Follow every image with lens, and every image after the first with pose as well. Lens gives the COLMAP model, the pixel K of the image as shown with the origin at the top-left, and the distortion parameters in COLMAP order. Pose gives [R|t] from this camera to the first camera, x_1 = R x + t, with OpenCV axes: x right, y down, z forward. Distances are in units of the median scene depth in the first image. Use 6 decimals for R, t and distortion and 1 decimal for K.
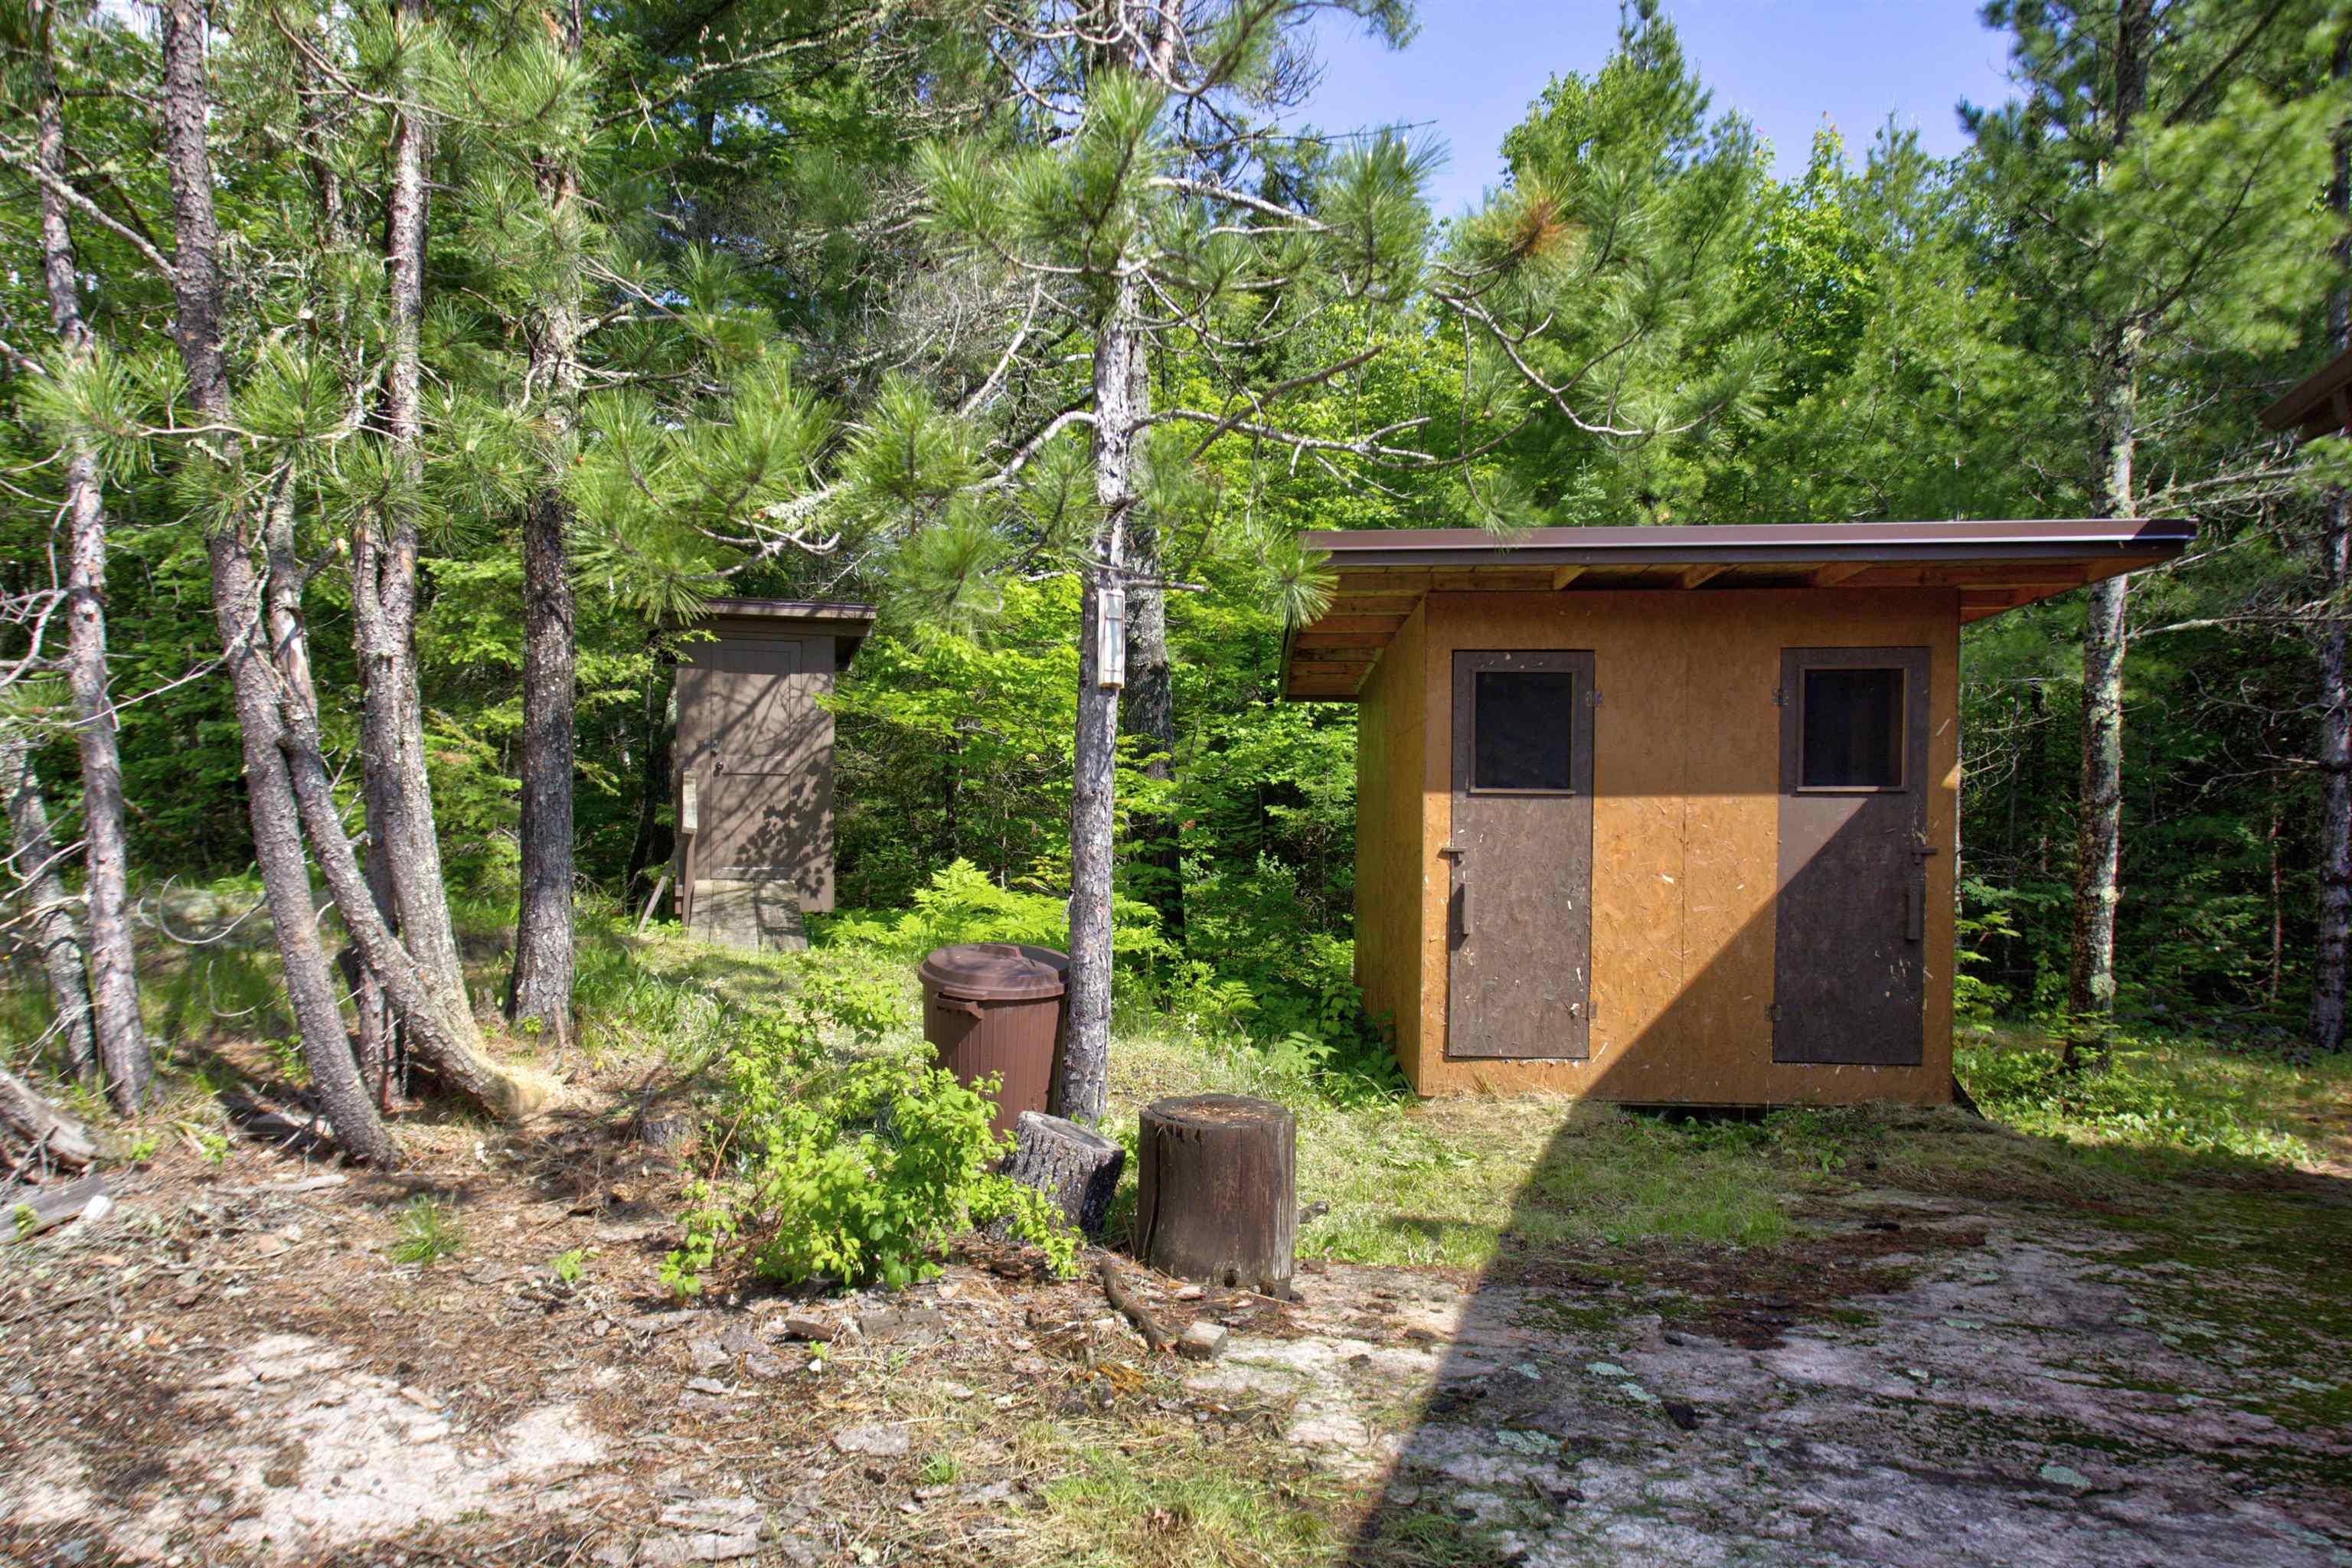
lens RADIAL K [[1169.3, 0, 1180.0], [0, 1169.3, 807.4], [0, 0, 1]] dist [-0.006453, 0.006699]
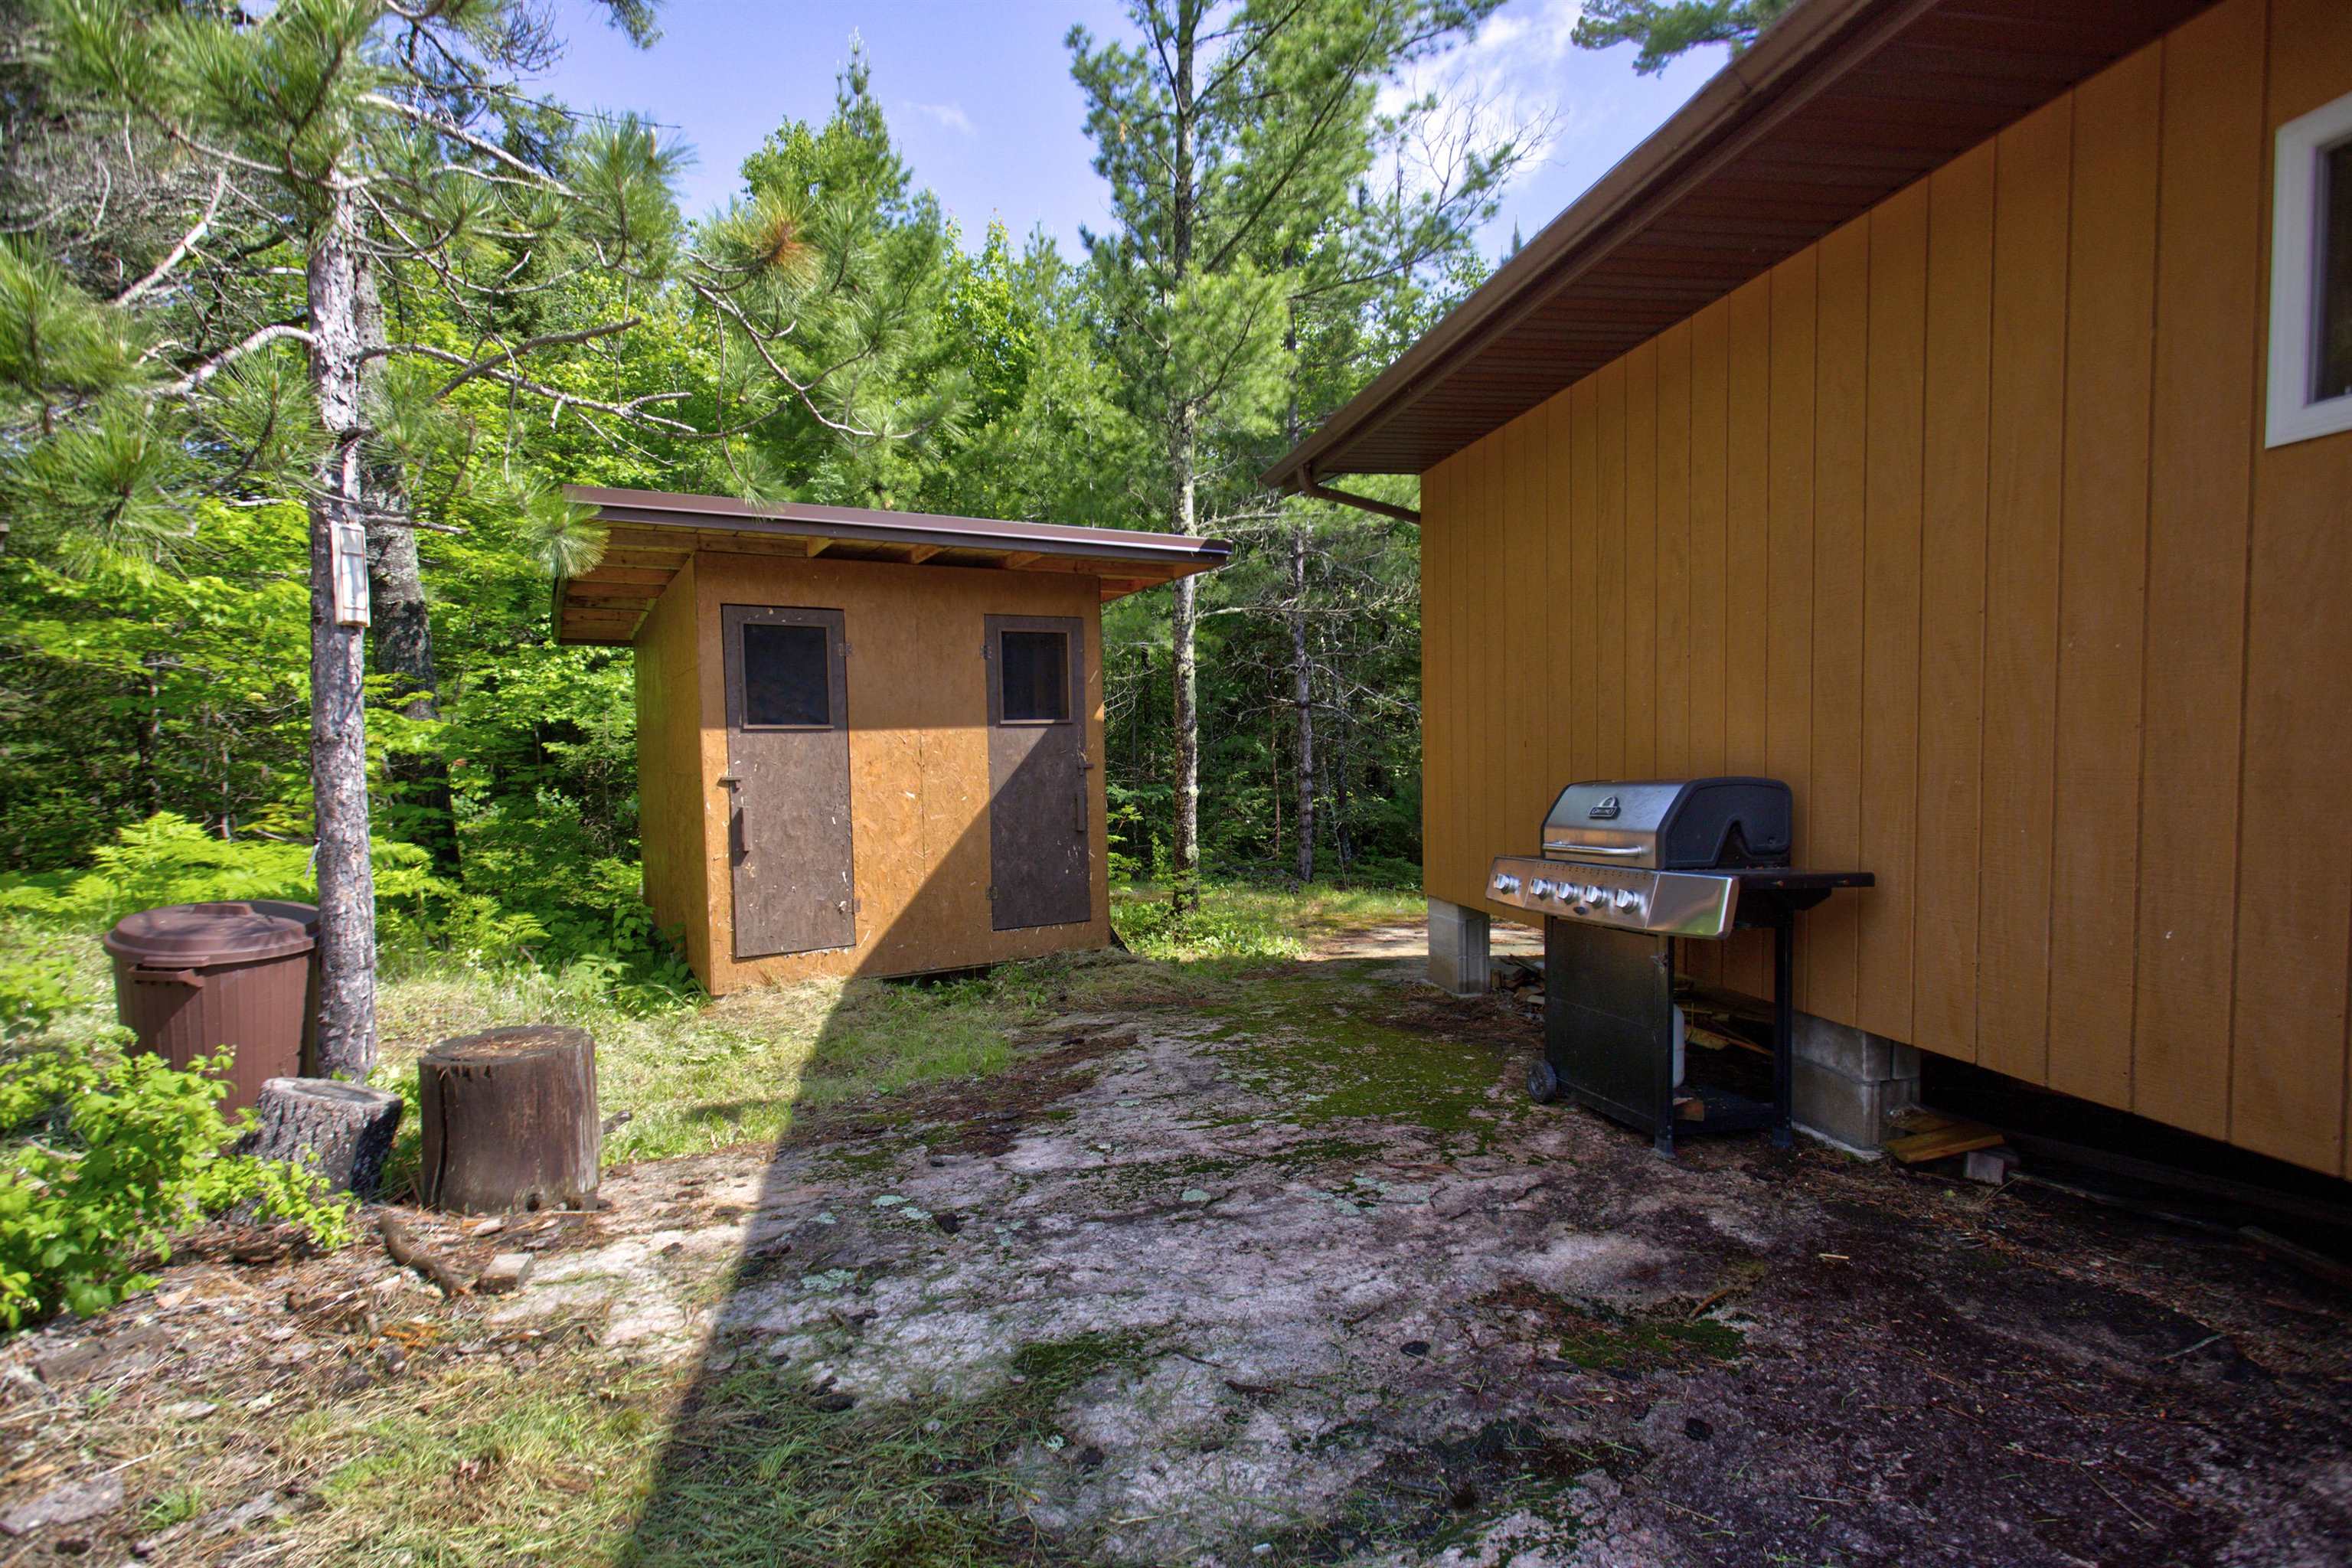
lens RADIAL K [[1206.8, 0, 1227.6], [0, 1206.8, 842.6], [0, 0, 1]] dist [-0.016707, 0.009848]
pose [[0.830510, -0.056152, 0.554167, -0.020369], [0.028802, 0.997904, 0.057950, 0.044169], [-0.556259, -0.032167, 0.830386, -0.256128]]
